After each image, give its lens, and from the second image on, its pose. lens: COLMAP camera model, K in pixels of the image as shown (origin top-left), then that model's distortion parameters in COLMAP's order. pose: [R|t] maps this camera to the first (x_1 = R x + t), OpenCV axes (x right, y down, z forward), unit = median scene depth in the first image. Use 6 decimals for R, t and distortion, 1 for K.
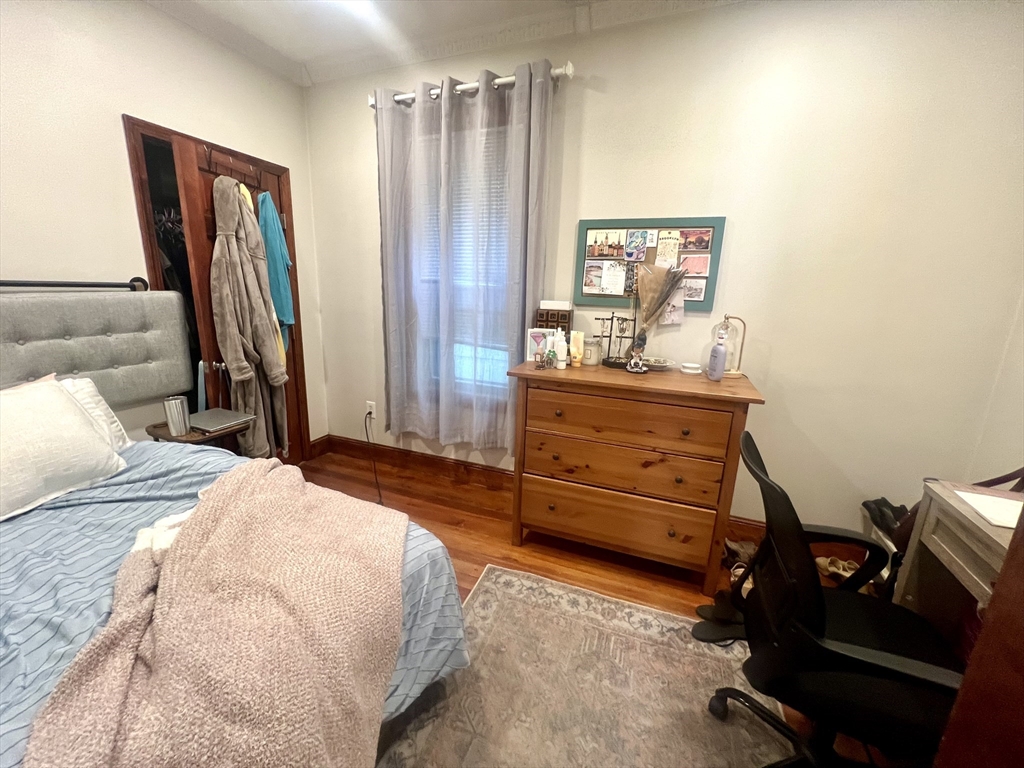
lens RADIAL K [[410.7, 0, 510.7], [0, 410.7, 379.9], [0, 0, 1]] dist [0.001646, 0.000087]
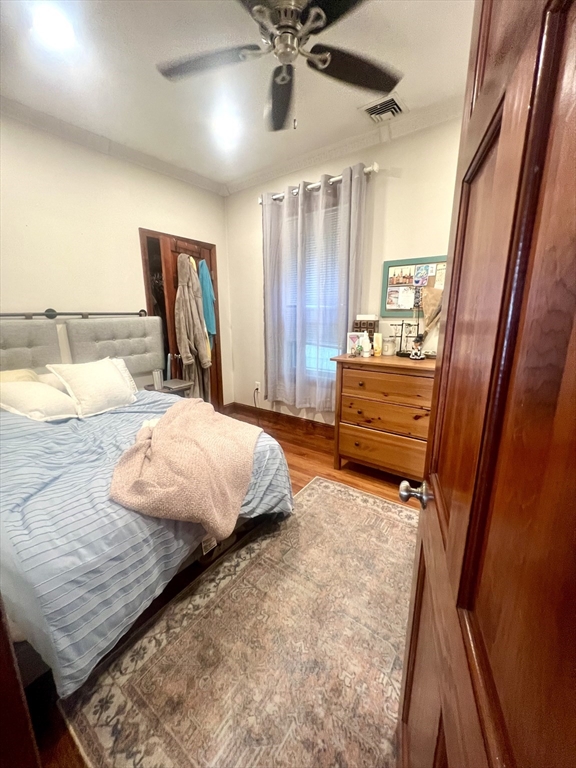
lens RADIAL K [[308.0, 0, 288.5], [0, 308.0, 380.1], [0, 0, 1]] dist [0.001646, 0.000087]
pose [[0.963047, 0.022177, -0.268417, 0.147084], [-0.025047, 0.999660, -0.007274, 0.072698], [0.268165, 0.013728, 0.963275, -0.201379]]
